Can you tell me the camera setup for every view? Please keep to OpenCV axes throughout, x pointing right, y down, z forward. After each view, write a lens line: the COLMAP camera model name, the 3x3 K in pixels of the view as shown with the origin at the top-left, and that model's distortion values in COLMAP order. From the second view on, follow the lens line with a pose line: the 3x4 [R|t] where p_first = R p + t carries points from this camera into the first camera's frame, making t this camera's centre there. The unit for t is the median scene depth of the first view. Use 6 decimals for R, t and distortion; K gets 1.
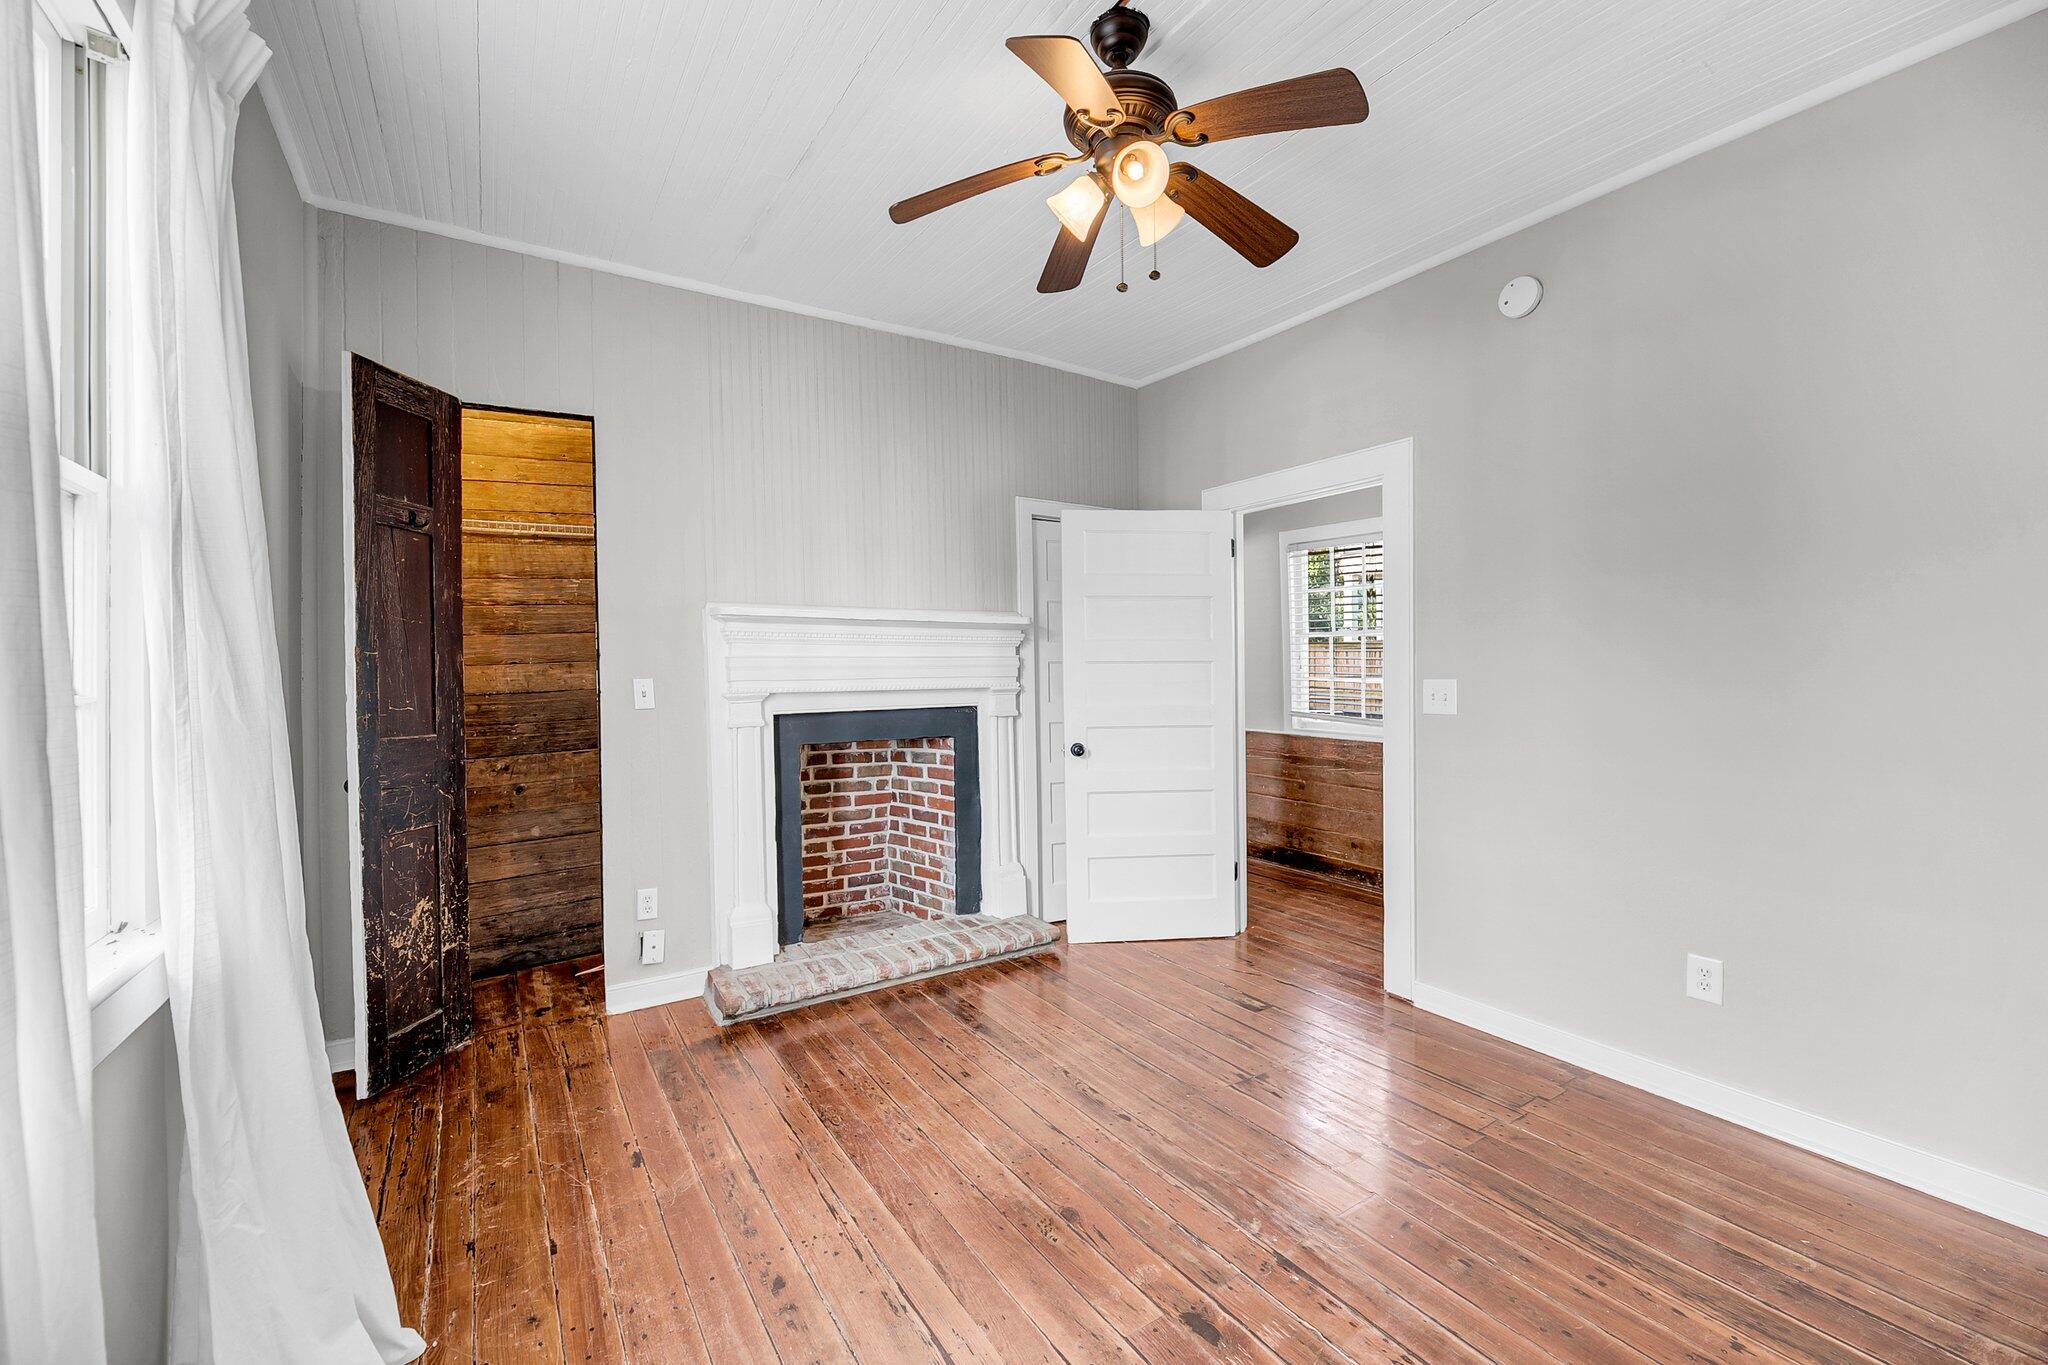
lens RADIAL K [[811.2, 0, 1024.2], [0, 811.2, 674.0], [0, 0, 1]] dist [0.001047, 0.000216]
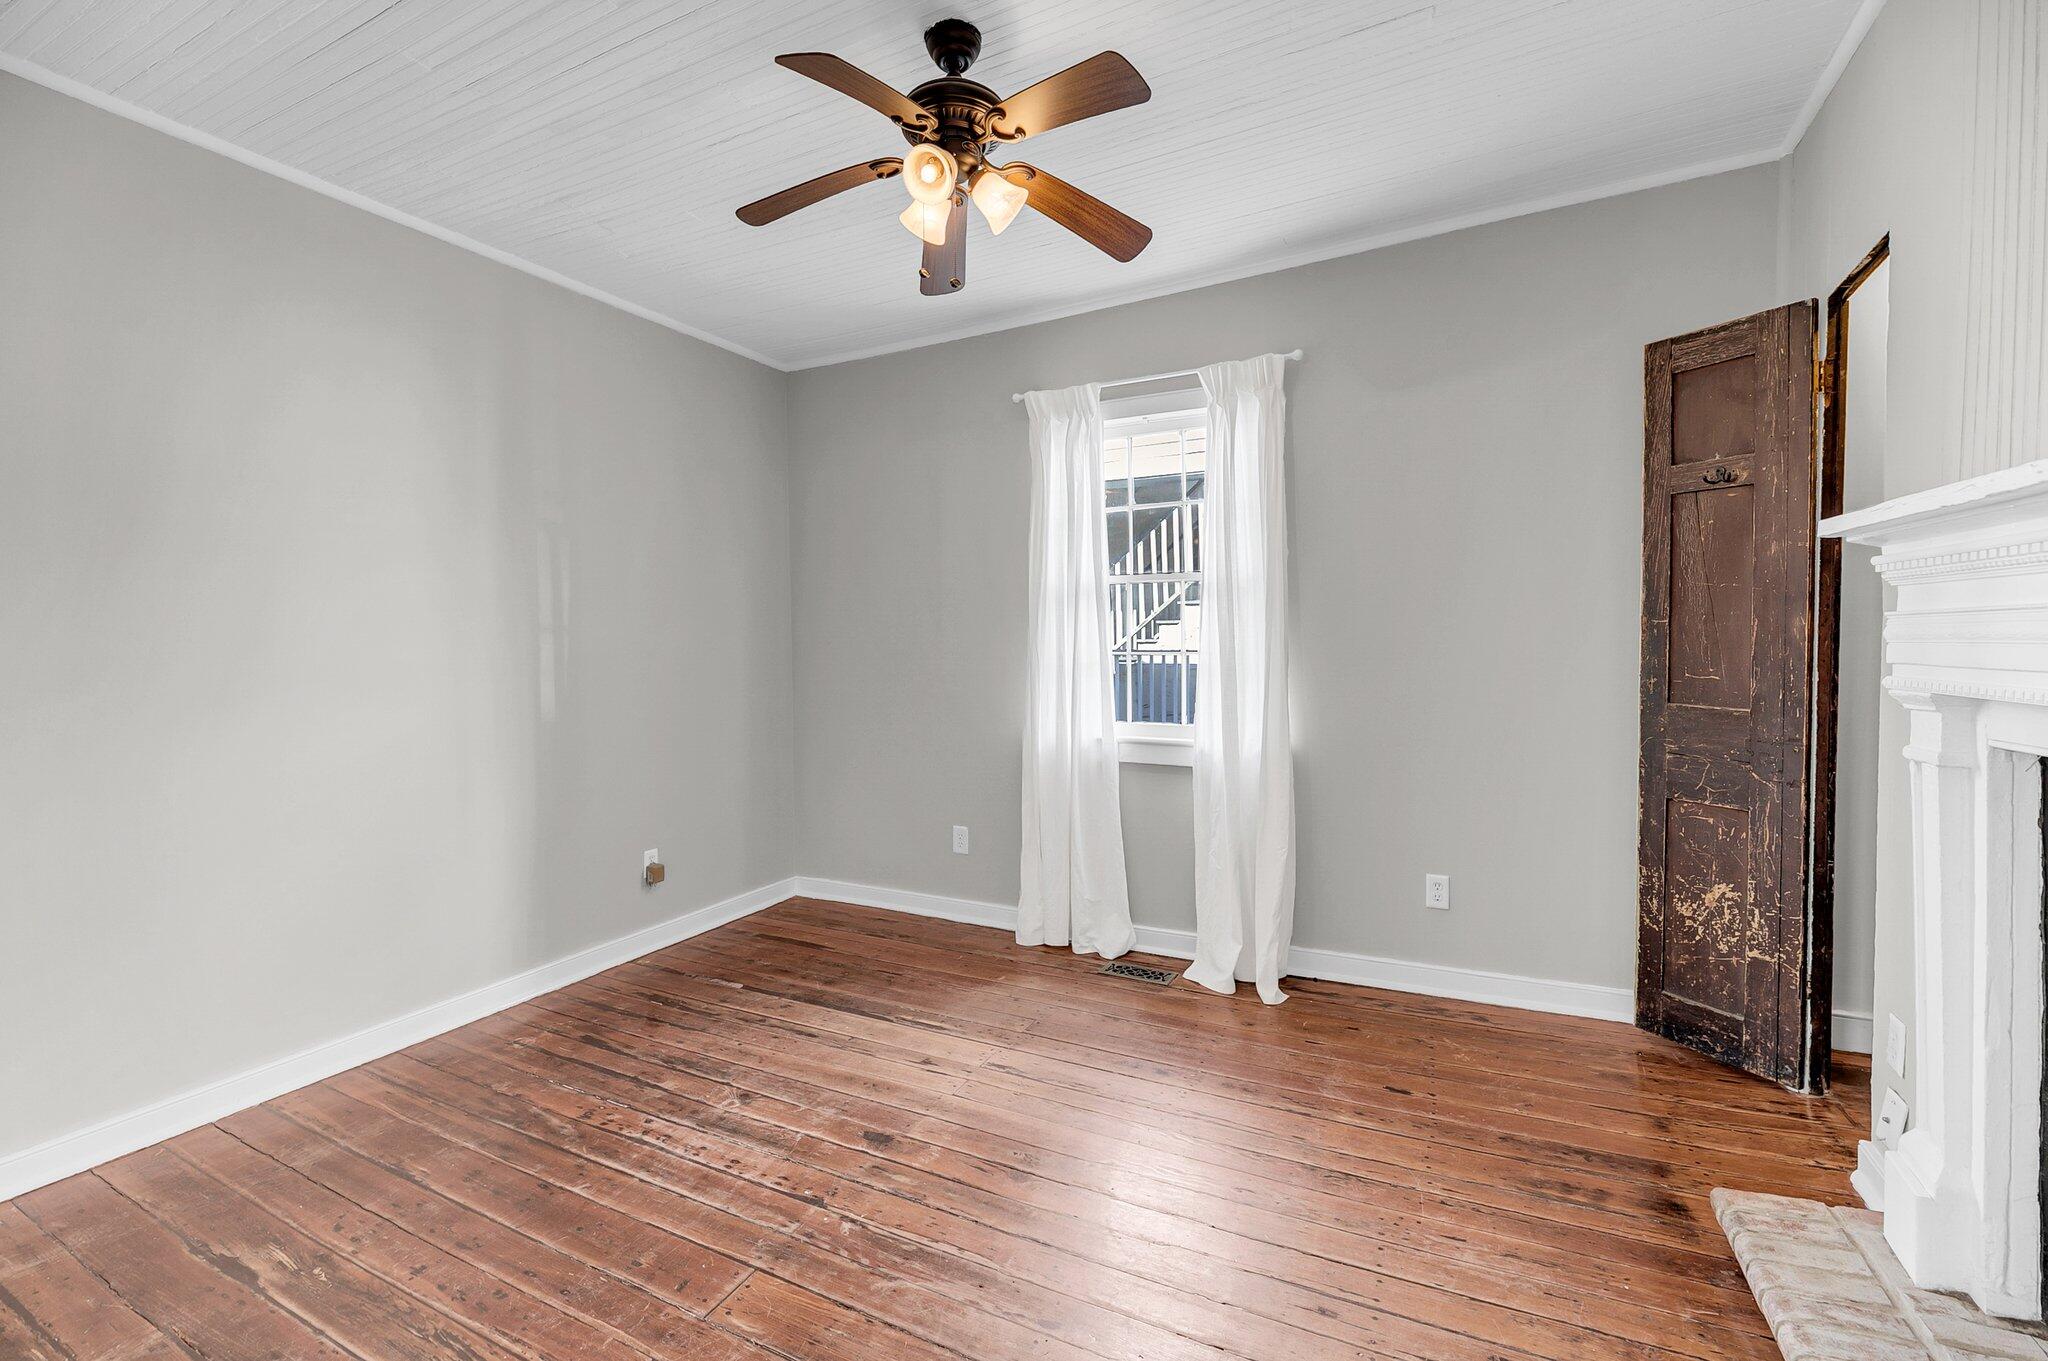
lens RADIAL K [[811.2, 0, 1021.7], [0, 811.2, 665.5], [0, 0, 1]] dist [0.001047, 0.000216]
pose [[-0.853341, 0.033043, -0.520305, 0.515566], [0.015742, 0.999168, 0.037636, -0.023993], [0.521116, 0.023925, -0.853151, 1.683835]]
